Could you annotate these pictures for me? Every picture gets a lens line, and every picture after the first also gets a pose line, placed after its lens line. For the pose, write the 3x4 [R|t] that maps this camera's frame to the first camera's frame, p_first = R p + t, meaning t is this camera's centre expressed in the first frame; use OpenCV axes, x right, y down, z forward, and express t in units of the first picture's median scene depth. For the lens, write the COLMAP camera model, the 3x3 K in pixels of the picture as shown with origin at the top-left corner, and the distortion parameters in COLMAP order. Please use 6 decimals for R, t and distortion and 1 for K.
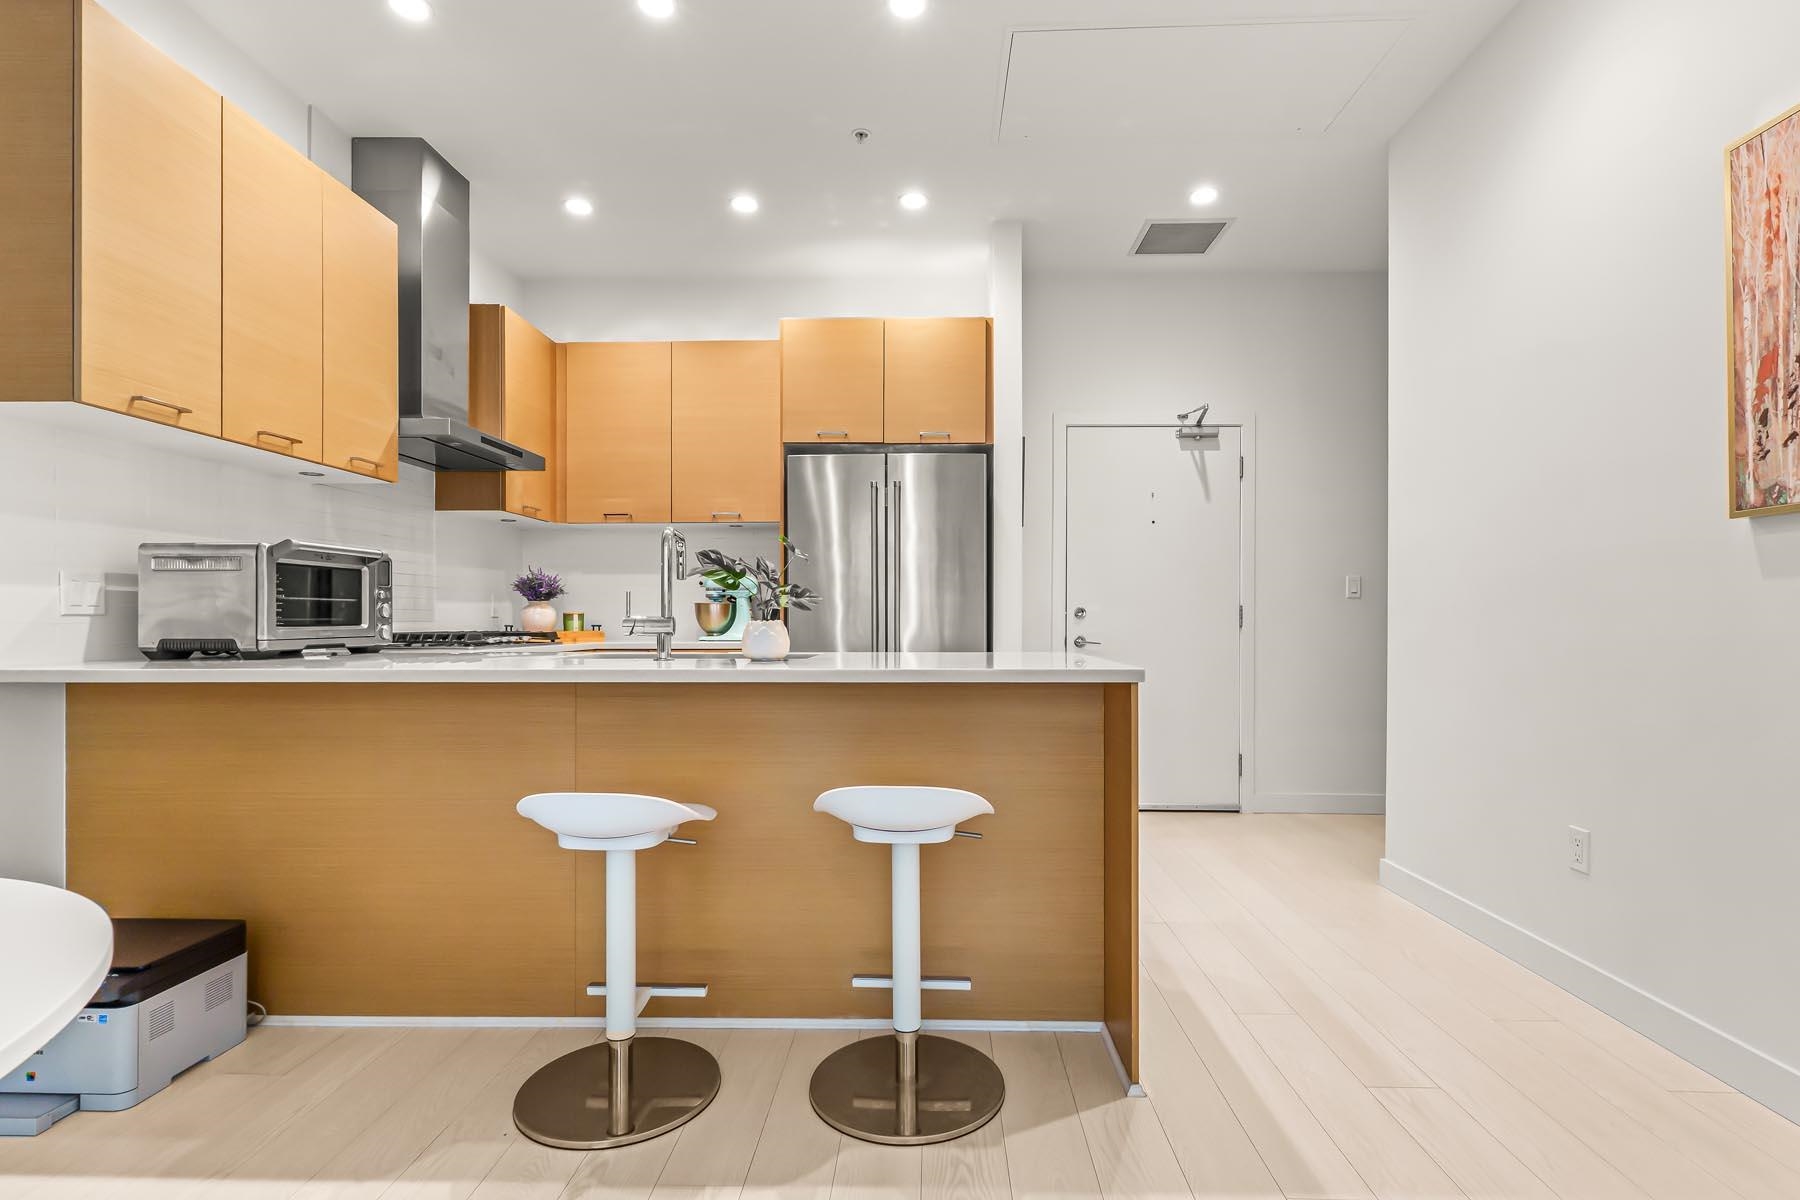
lens RADIAL K [[870.8, 0, 909.0], [0, 870.8, 610.2], [0, 0, 1]] dist [0.003123, -0.000332]
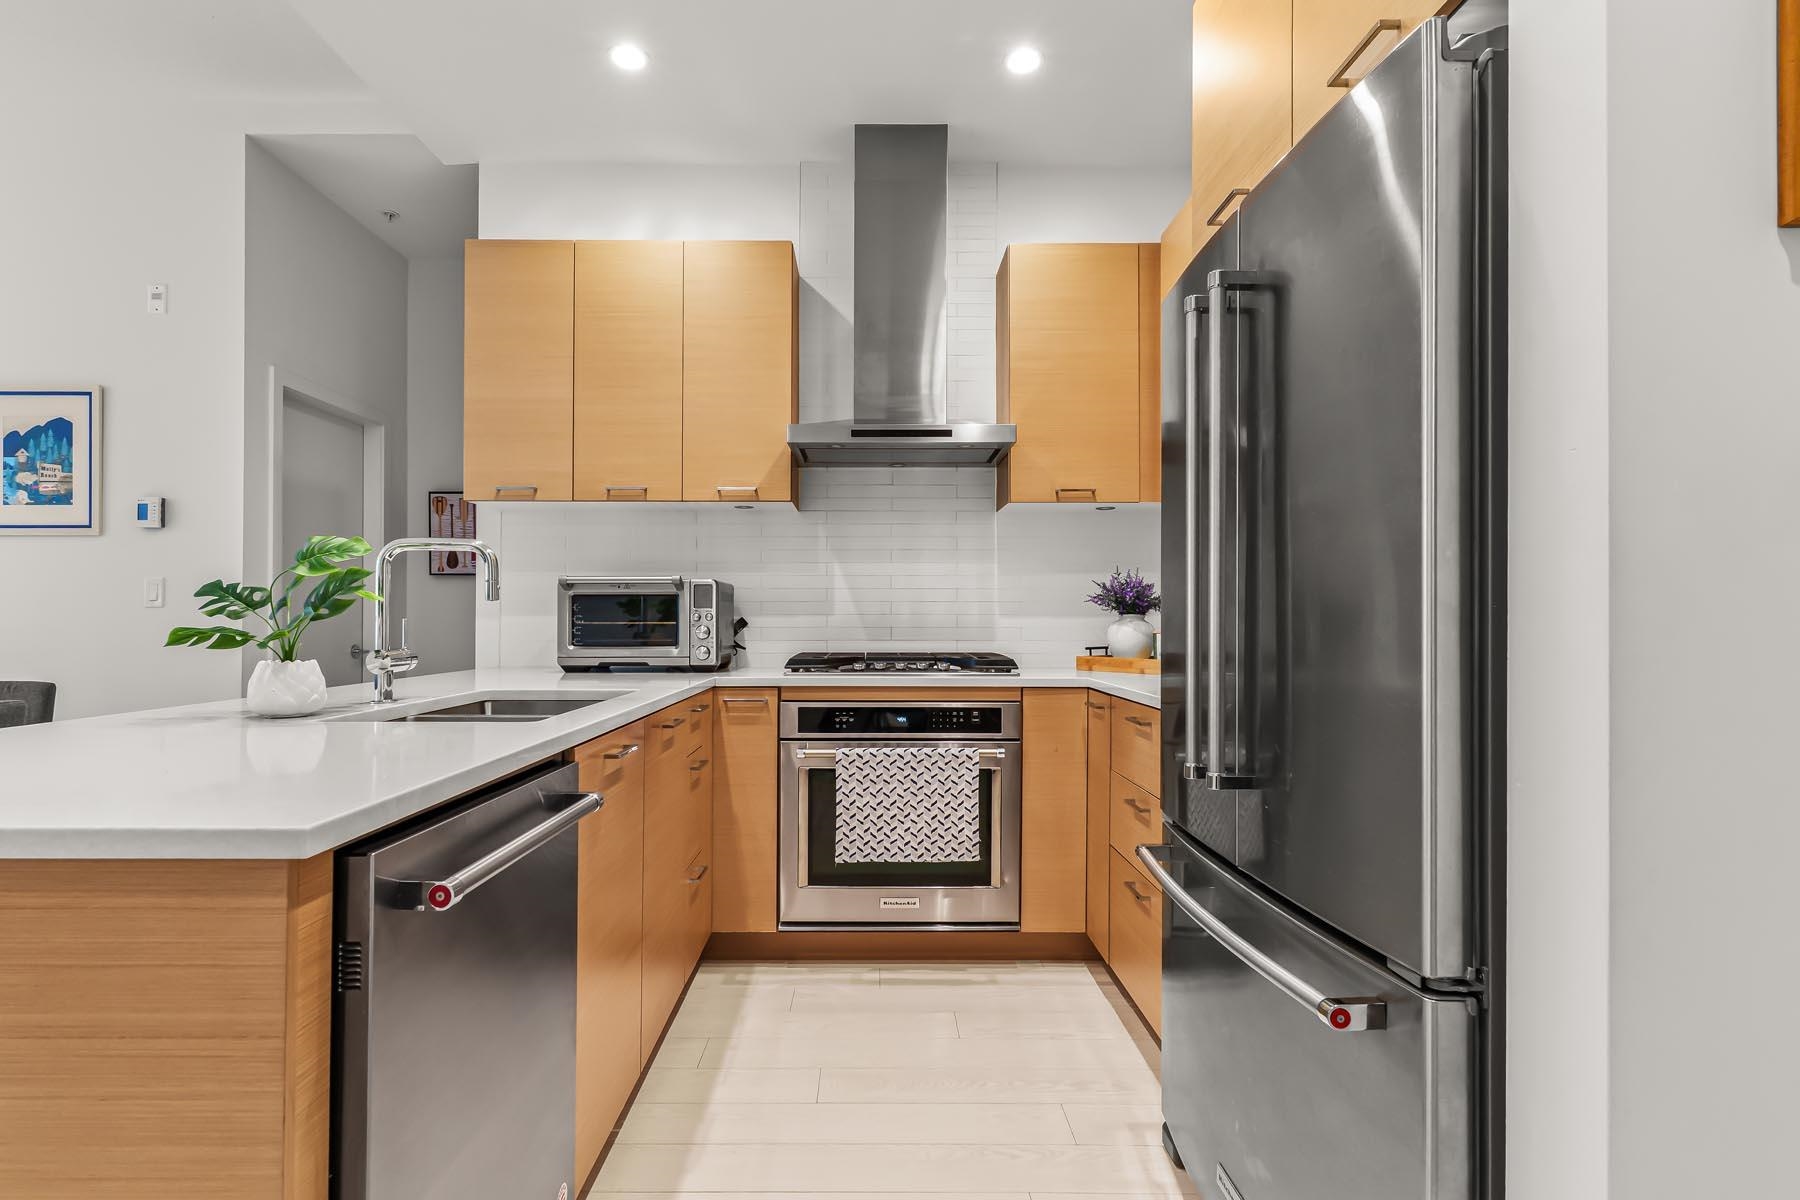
lens RADIAL K [[870.8, 0, 909.0], [0, 870.8, 610.2], [0, 0, 1]] dist [0.003123, -0.000332]
pose [[0.033197, 0.003670, -0.999442, 0.344330], [0.011147, 0.999930, 0.004042, -0.021537], [0.999387, -0.011275, 0.033154, 0.936576]]
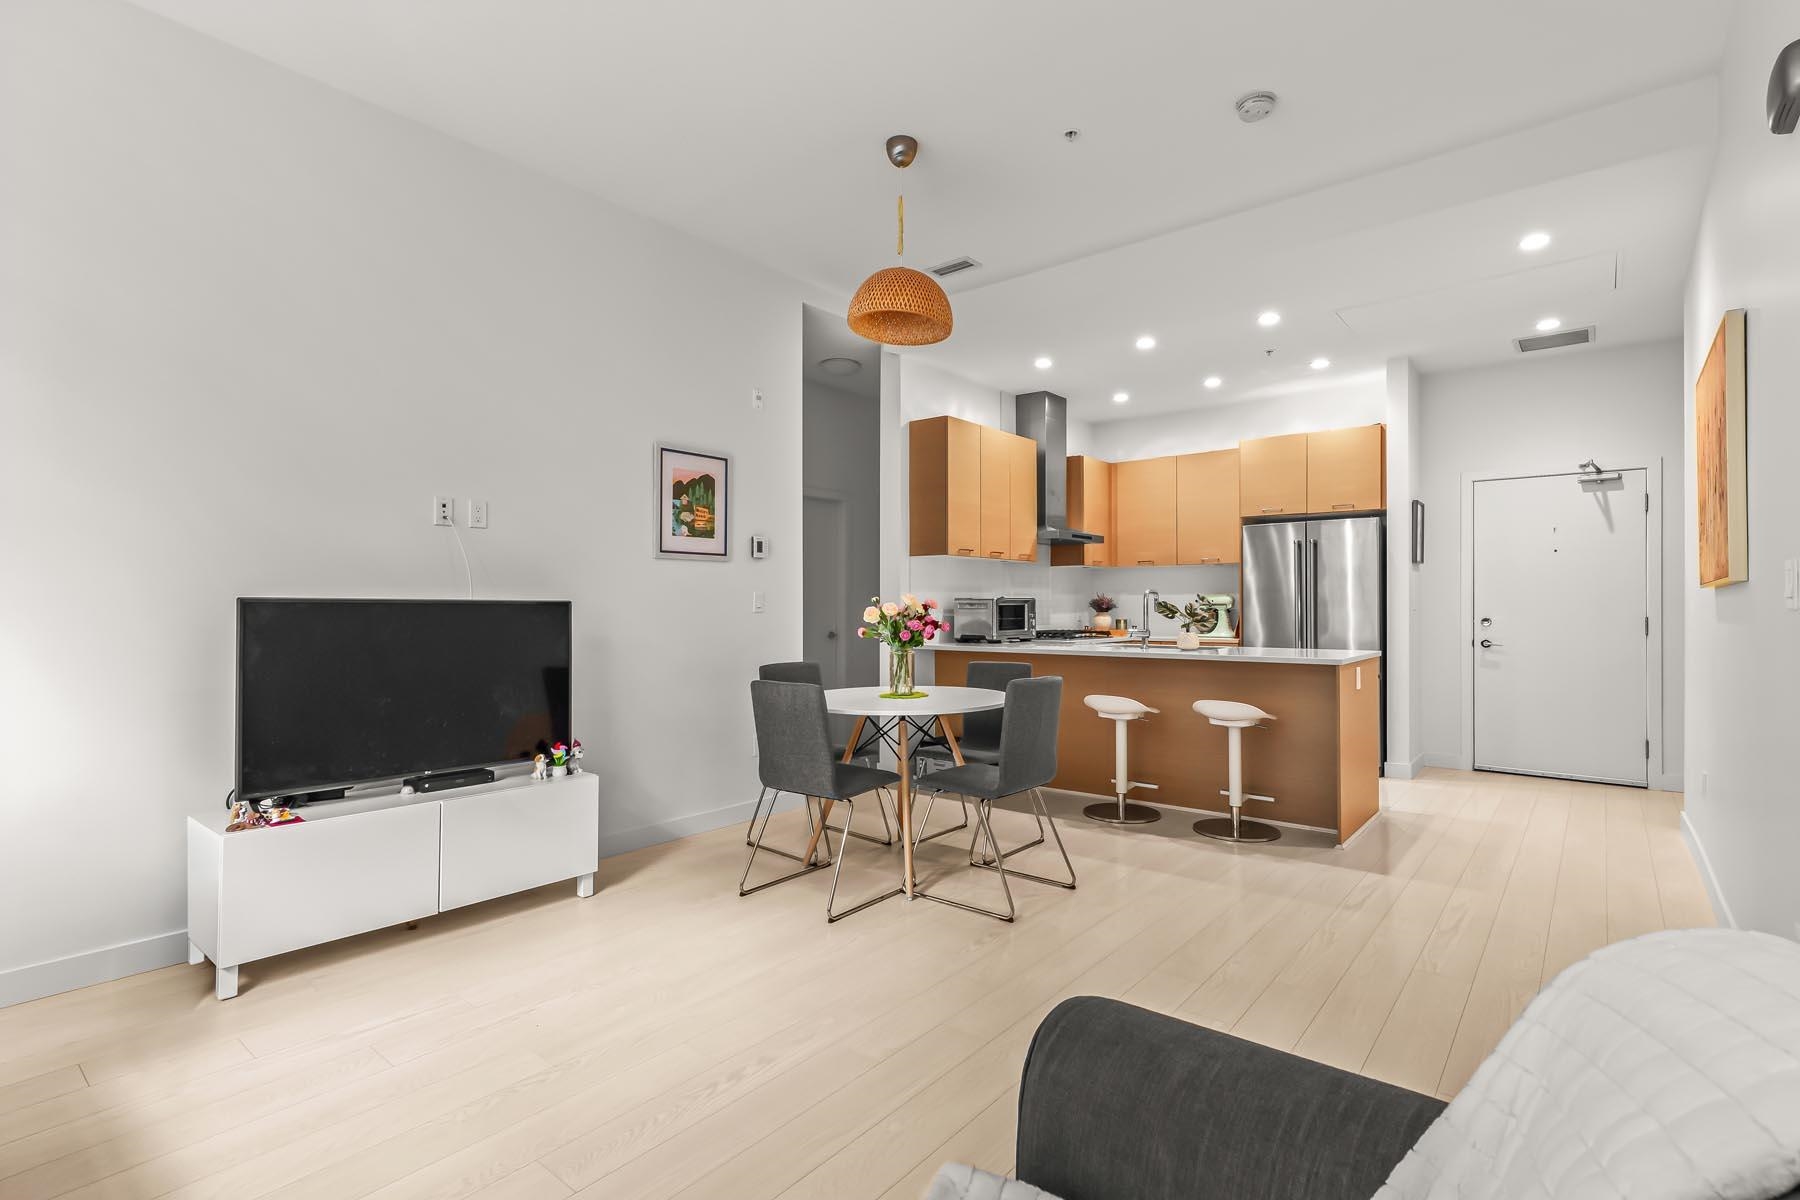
lens RADIAL K [[870.8, 0, 909.0], [0, 870.8, 610.2], [0, 0, 1]] dist [0.003123, -0.000332]
pose [[0.799769, 0.003974, -0.600295, 0.381644], [0.006227, 0.999869, 0.014914, -0.051828], [0.600276, -0.015666, 0.799640, -0.768365]]
